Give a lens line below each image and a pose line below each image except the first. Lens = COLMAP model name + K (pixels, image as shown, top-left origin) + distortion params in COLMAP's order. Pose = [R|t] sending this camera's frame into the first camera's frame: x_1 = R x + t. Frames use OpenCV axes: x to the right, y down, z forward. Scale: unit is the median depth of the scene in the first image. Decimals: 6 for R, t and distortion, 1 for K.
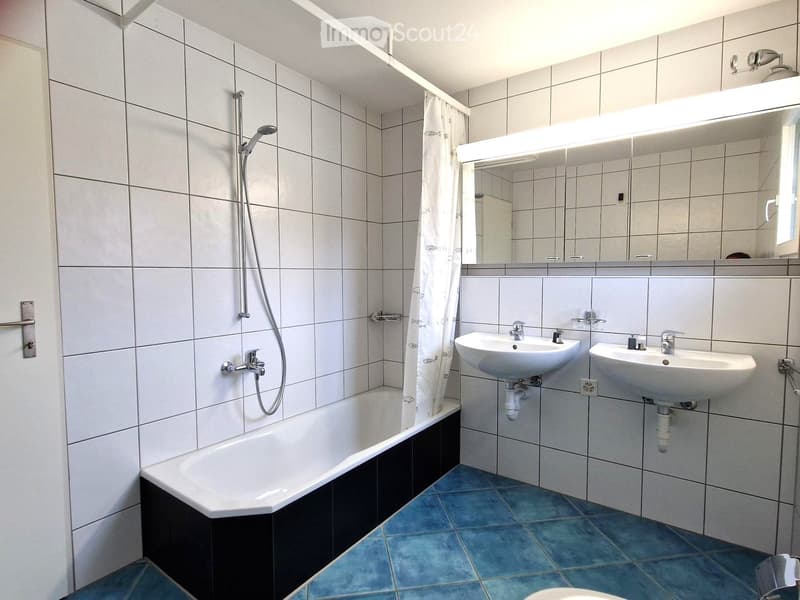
lens RADIAL K [[423.5, 0, 400.5], [0, 423.5, 300.6], [0, 0, 1]] dist [0.003786, 0.000471]
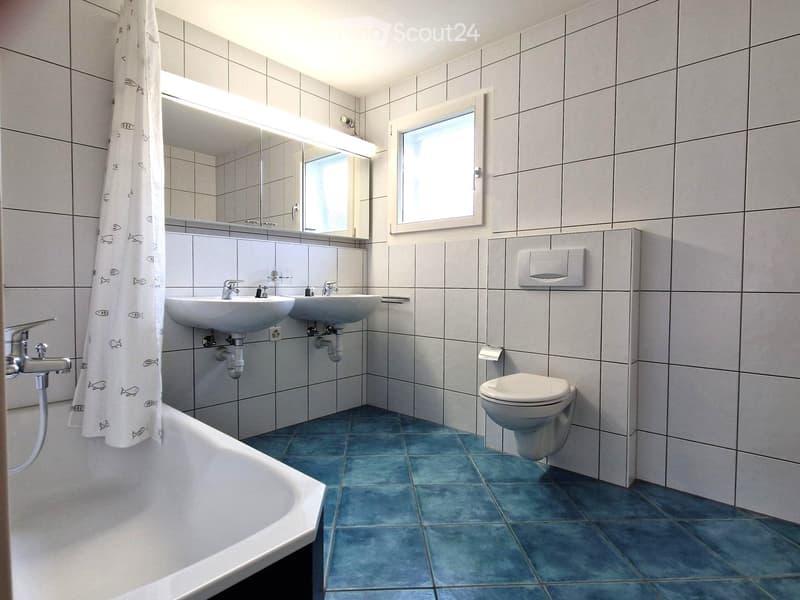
lens RADIAL K [[423.5, 0, 400.0], [0, 423.5, 297.9], [0, 0, 1]] dist [0.003786, 0.000471]
pose [[0.092666, -0.028980, 0.995275, -0.759942], [0.050668, 0.998419, 0.024354, 0.097342], [-0.994407, 0.048172, 0.093988, 0.565653]]
